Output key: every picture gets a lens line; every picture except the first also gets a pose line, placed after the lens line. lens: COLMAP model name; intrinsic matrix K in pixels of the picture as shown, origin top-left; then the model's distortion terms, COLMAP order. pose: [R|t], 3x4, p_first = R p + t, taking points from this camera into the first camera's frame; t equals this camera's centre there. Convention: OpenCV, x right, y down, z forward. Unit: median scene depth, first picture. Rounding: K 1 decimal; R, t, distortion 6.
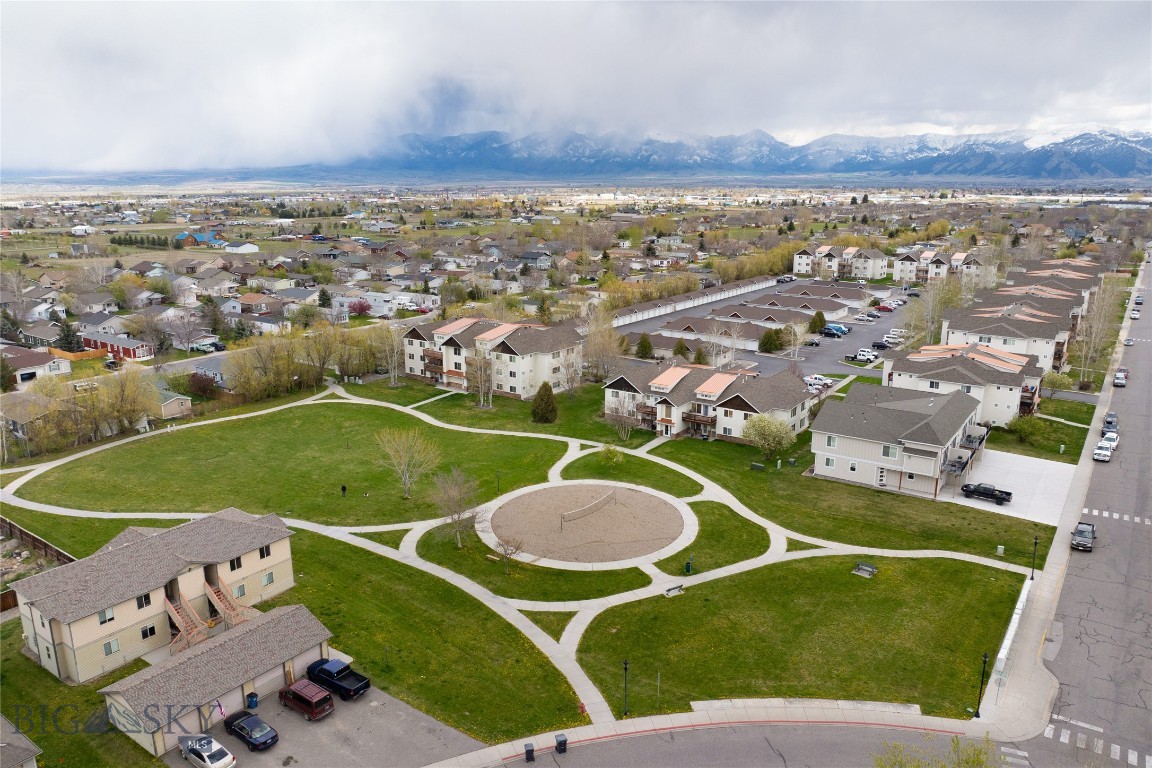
lens RADIAL K [[817.0, 0, 580.1], [0, 817.0, 382.8], [0, 0, 1]] dist [-0.041555, 0.006956]
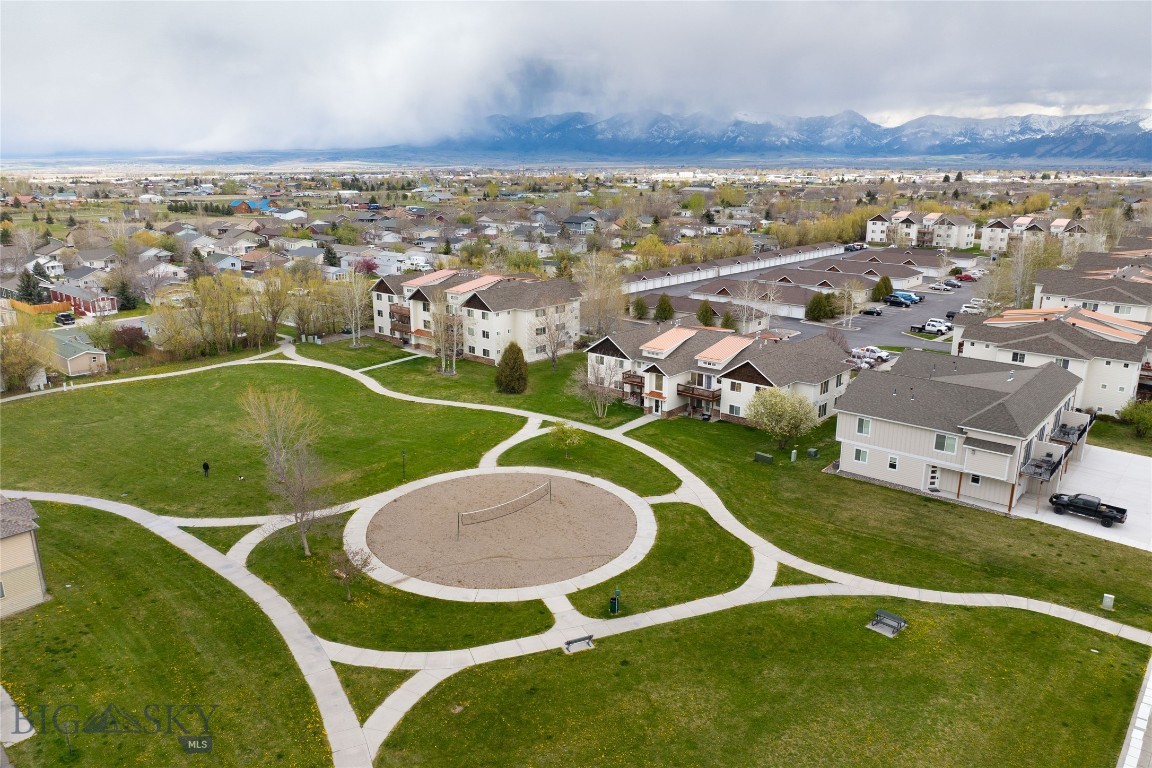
lens RADIAL K [[817.0, 0, 580.1], [0, 817.0, 382.8], [0, 0, 1]] dist [-0.041555, 0.006956]
pose [[0.995035, 0.027391, -0.095679, 0.105317], [-0.025358, 0.999428, 0.022392, 0.019747], [0.096237, -0.019854, 0.995160, 0.217325]]
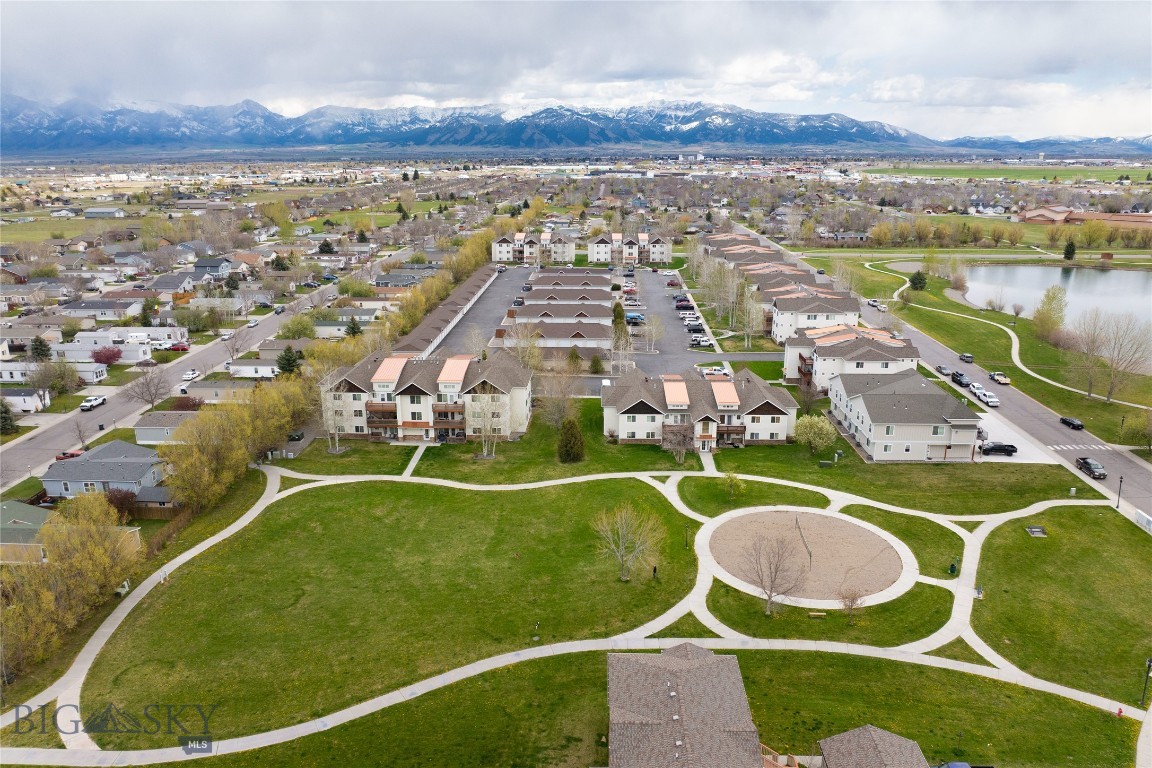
lens RADIAL K [[801.8, 0, 580.3], [0, 801.8, 401.3], [0, 0, 1]] dist [-0.040262, 0.009889]
pose [[0.835759, -0.164167, 0.523980, -0.537412], [0.132921, 0.986366, 0.097026, -0.114204], [-0.532765, -0.011442, 0.846186, 0.221784]]
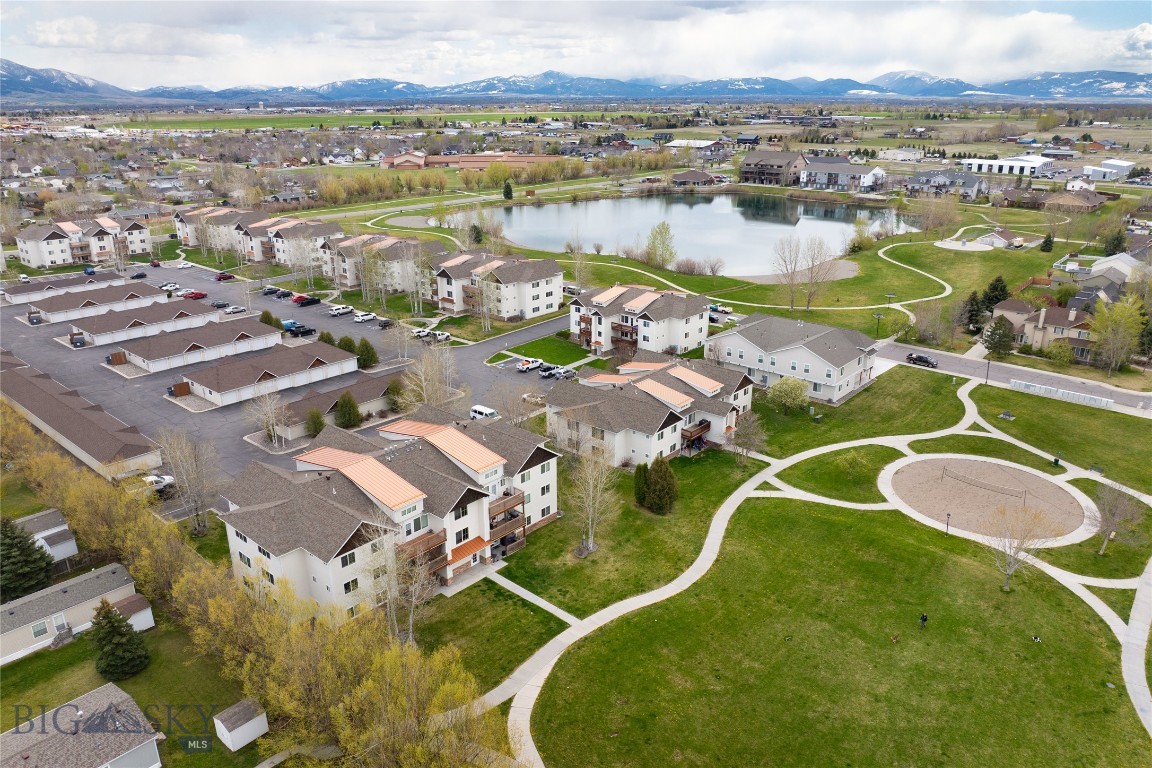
lens RADIAL K [[801.8, 0, 580.3], [0, 801.8, 401.3], [0, 0, 1]] dist [-0.040262, 0.009889]
pose [[0.097050, -0.348757, 0.932175, -0.731015], [0.236571, 0.917837, 0.318763, -0.305456], [-0.966755, 0.189589, 0.171581, 0.975944]]
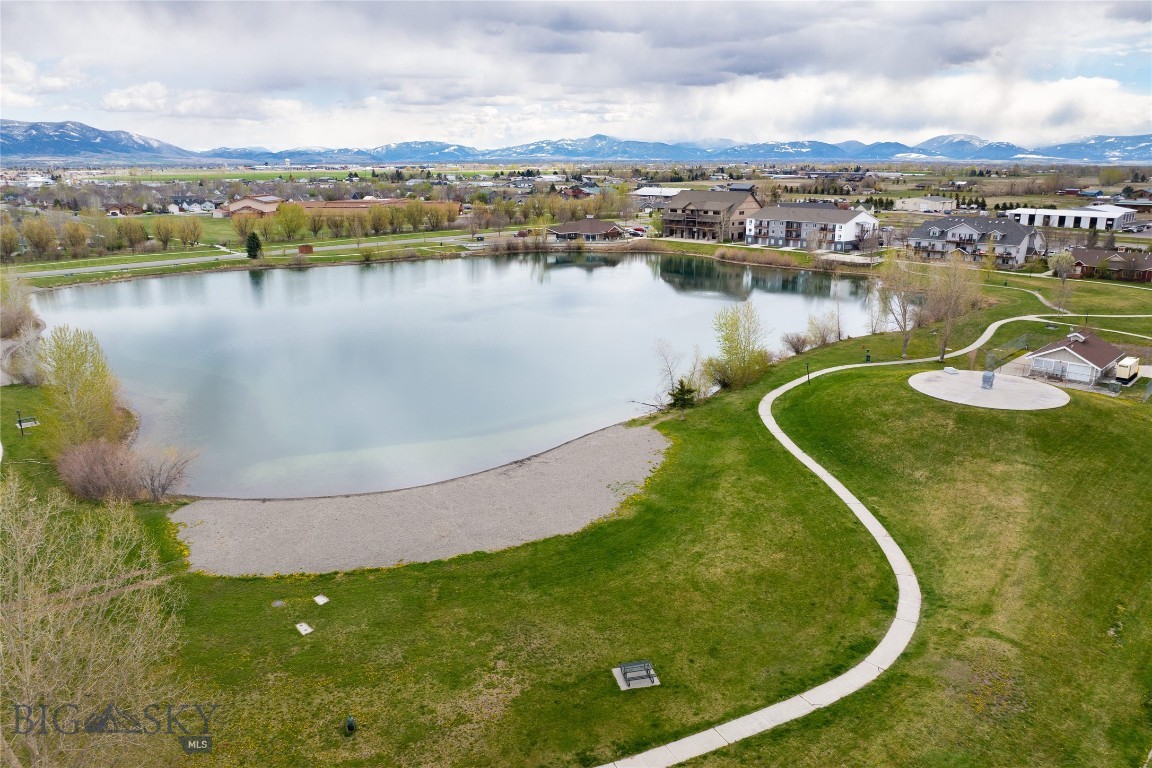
lens RADIAL K [[817.0, 0, 580.1], [0, 817.0, 382.8], [0, 0, 1]] dist [-0.041555, 0.006956]
pose [[0.151565, -0.254454, 0.955134, 0.538796], [0.232164, 0.948429, 0.215827, -0.065031], [-0.960795, 0.189036, 0.202824, 0.537474]]
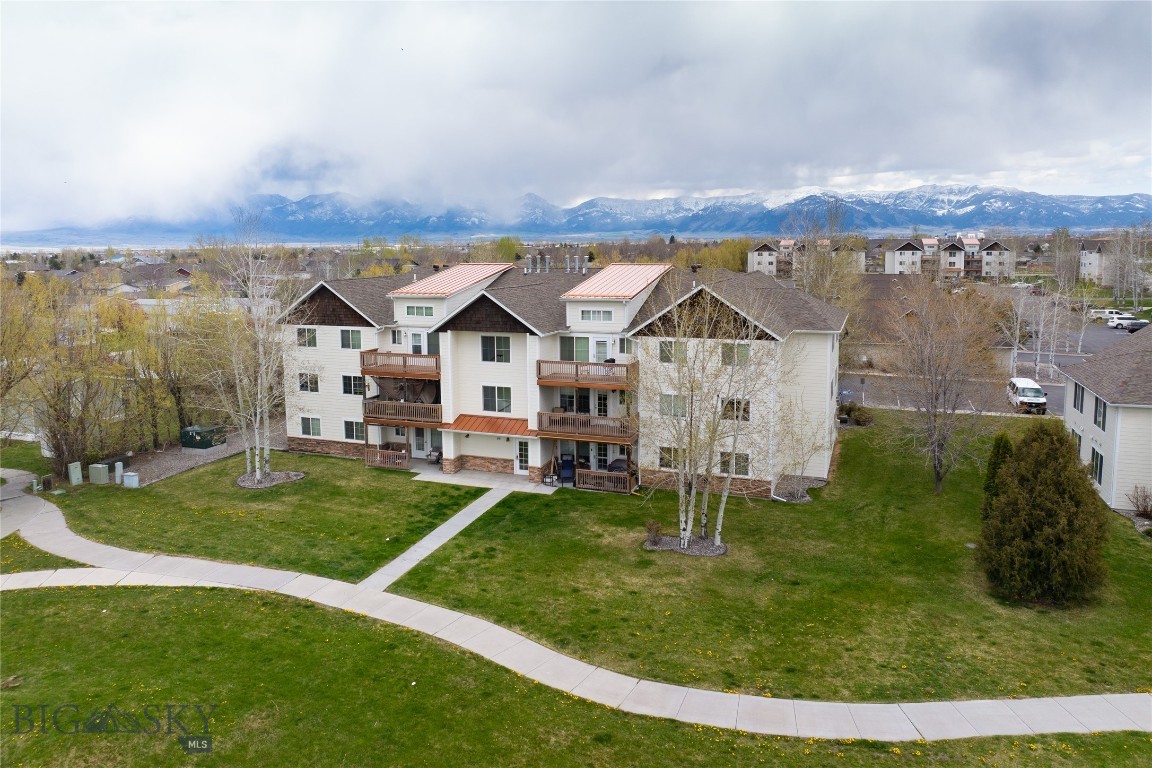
lens RADIAL K [[808.8, 0, 578.1], [0, 808.8, 327.8], [0, 0, 1]] dist [-0.038268, 0.000847]
pose [[0.965197, -0.038472, 0.258678, -0.234717], [0.073434, 0.989196, -0.126882, -0.008129], [-0.251001, 0.141462, 0.957594, 0.851856]]
